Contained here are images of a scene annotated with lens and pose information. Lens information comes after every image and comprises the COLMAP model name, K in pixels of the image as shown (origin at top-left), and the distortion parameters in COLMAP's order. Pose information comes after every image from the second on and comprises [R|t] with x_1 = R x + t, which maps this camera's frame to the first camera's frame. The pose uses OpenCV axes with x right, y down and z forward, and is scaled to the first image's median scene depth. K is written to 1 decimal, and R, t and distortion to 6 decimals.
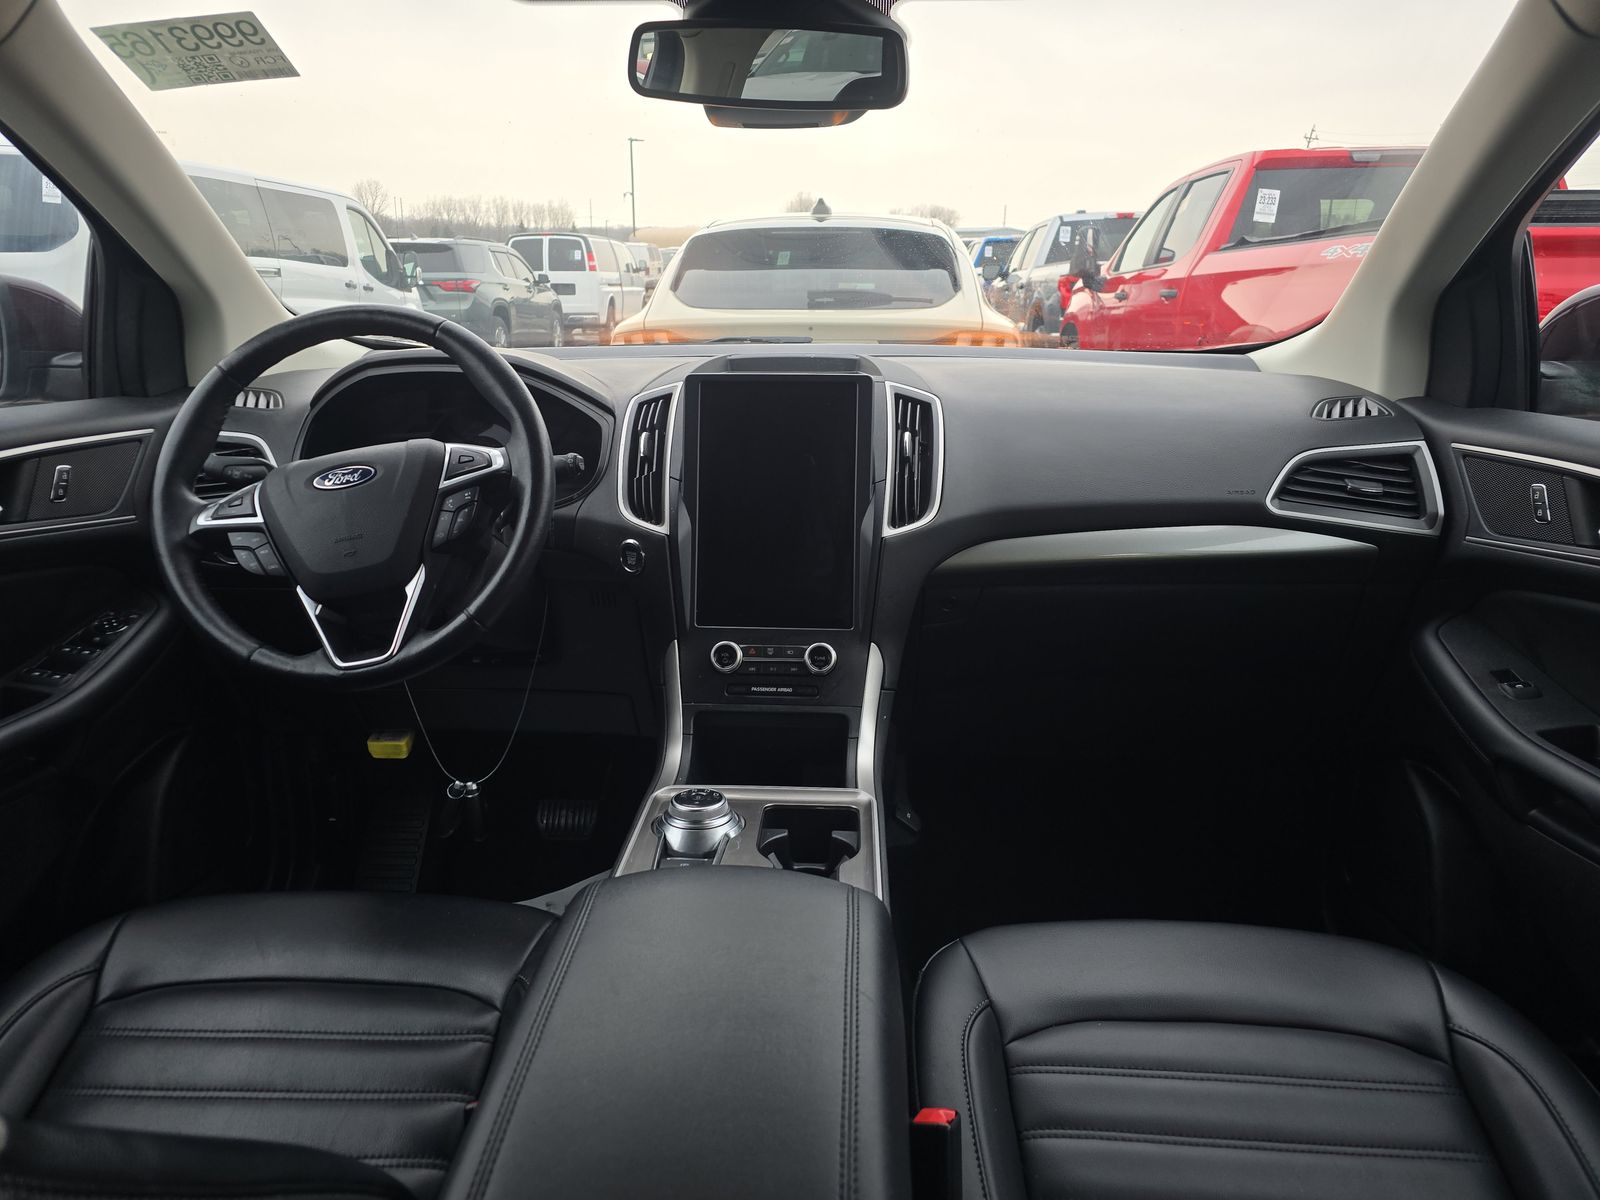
lens RADIAL K [[1174.9, 0, 800.0], [0, 1174.9, 600.0], [0, 0, 1]] dist [0.103872, -0.140144]
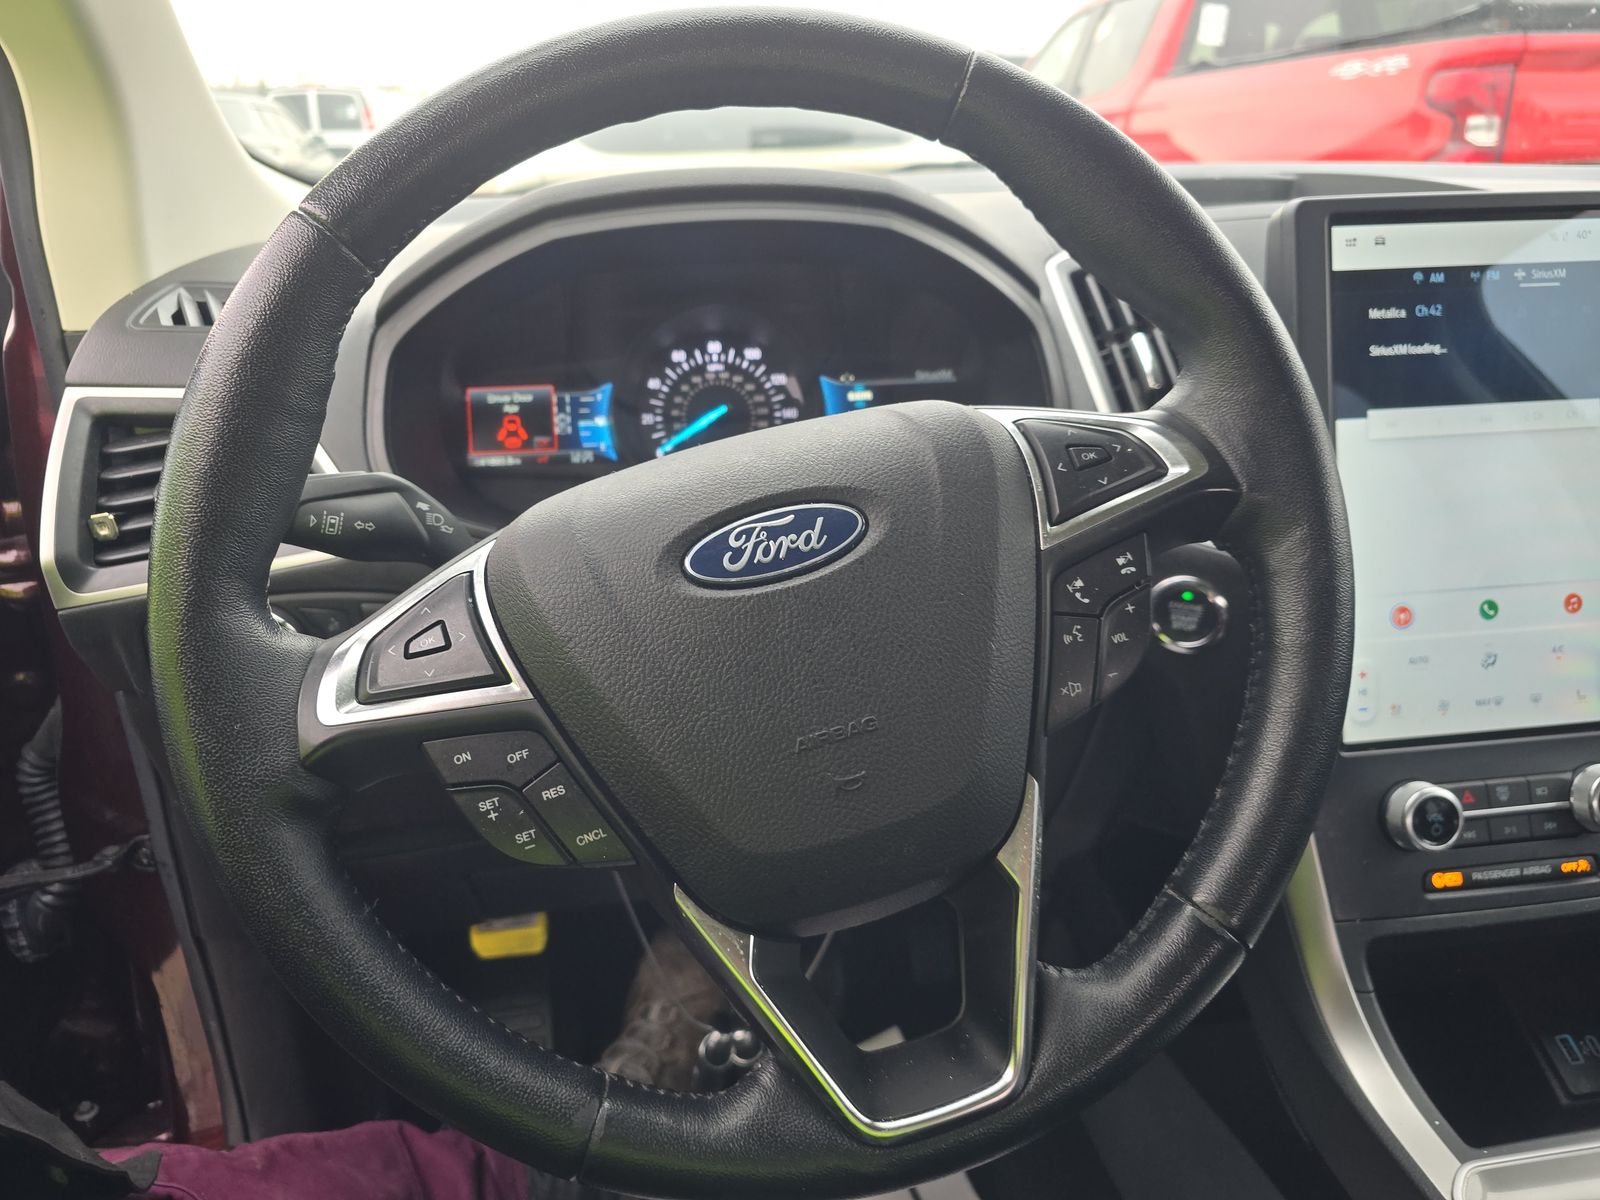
lens RADIAL K [[1174.9, 0, 800.0], [0, 1174.9, 600.0], [0, 0, 1]] dist [0.103872, -0.140144]
pose [[0.983405, -0.089804, 0.157636, -0.286857], [0.072915, 0.991271, 0.109843, -0.081794], [-0.166124, -0.096526, 0.981369, 0.453860]]
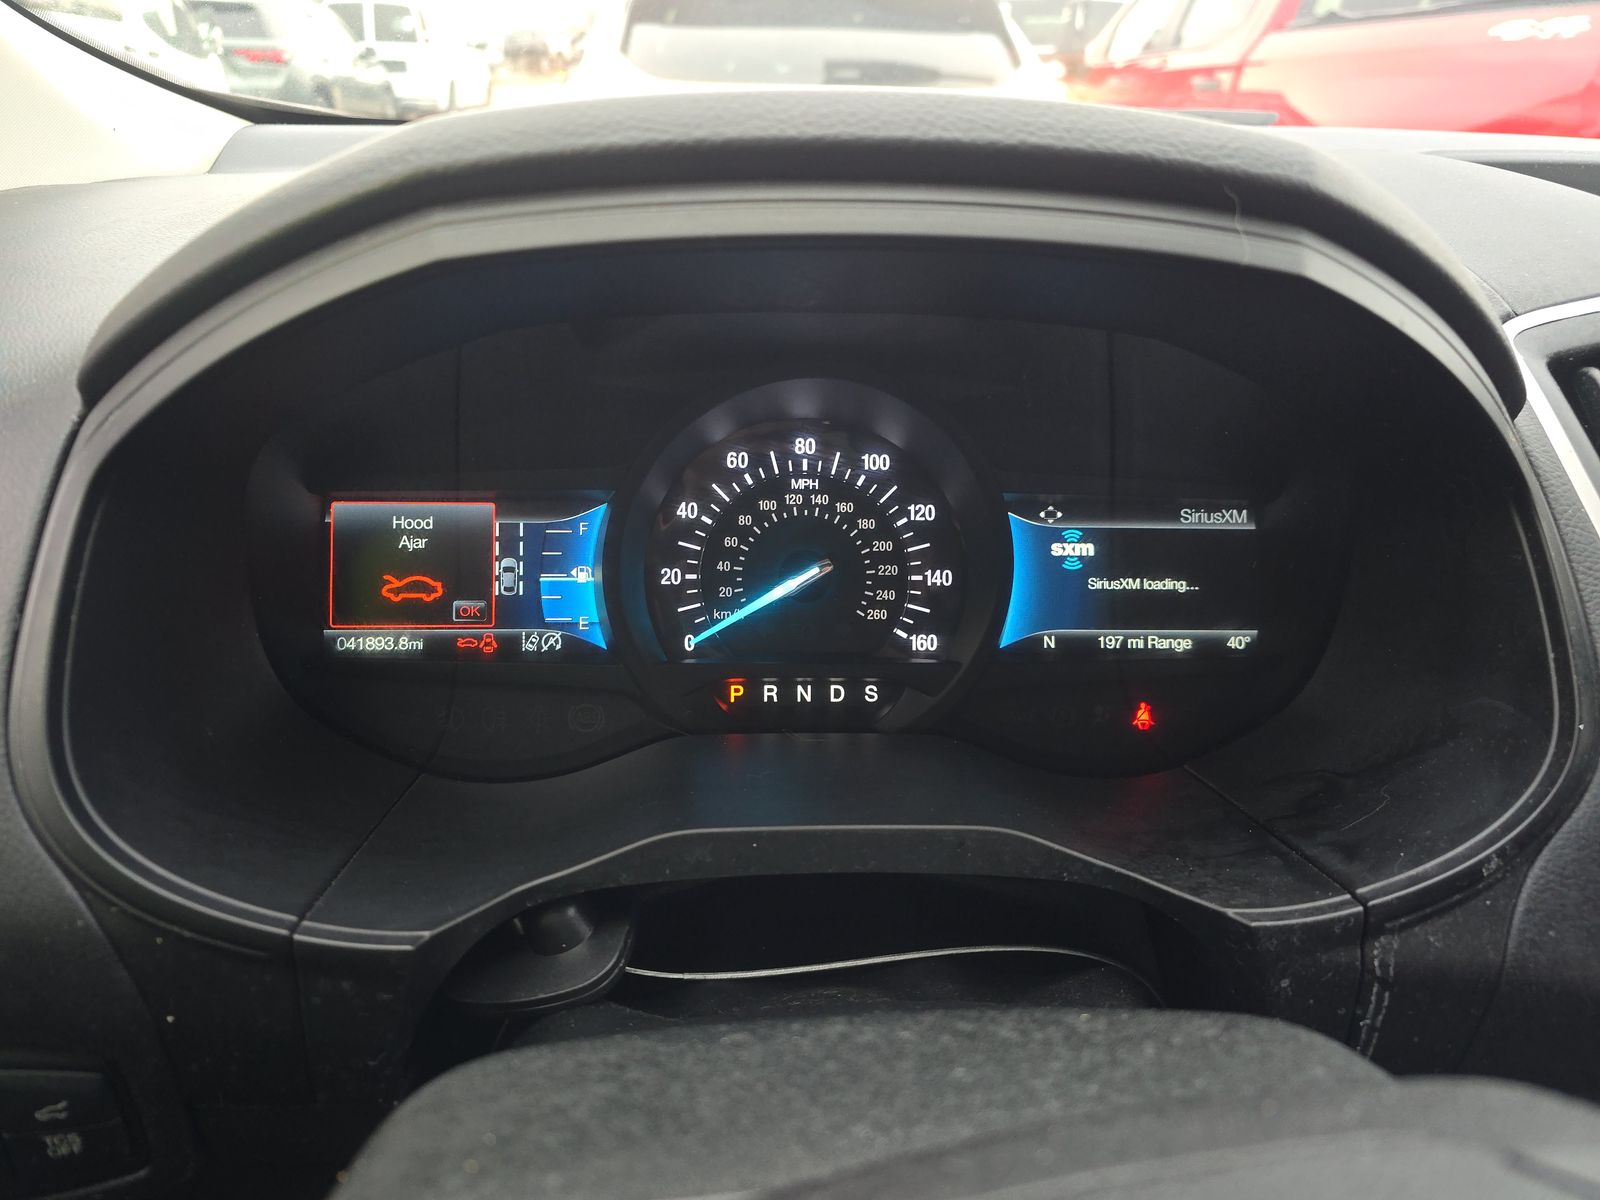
lens RADIAL K [[1174.9, 0, 800.0], [0, 1174.9, 600.0], [0, 0, 1]] dist [0.103872, -0.140144]
pose [[0.991403, -0.031247, 0.127055, -0.271774], [0.011618, 0.988252, 0.152389, -0.134493], [-0.130324, -0.149603, 0.980120, 0.669186]]
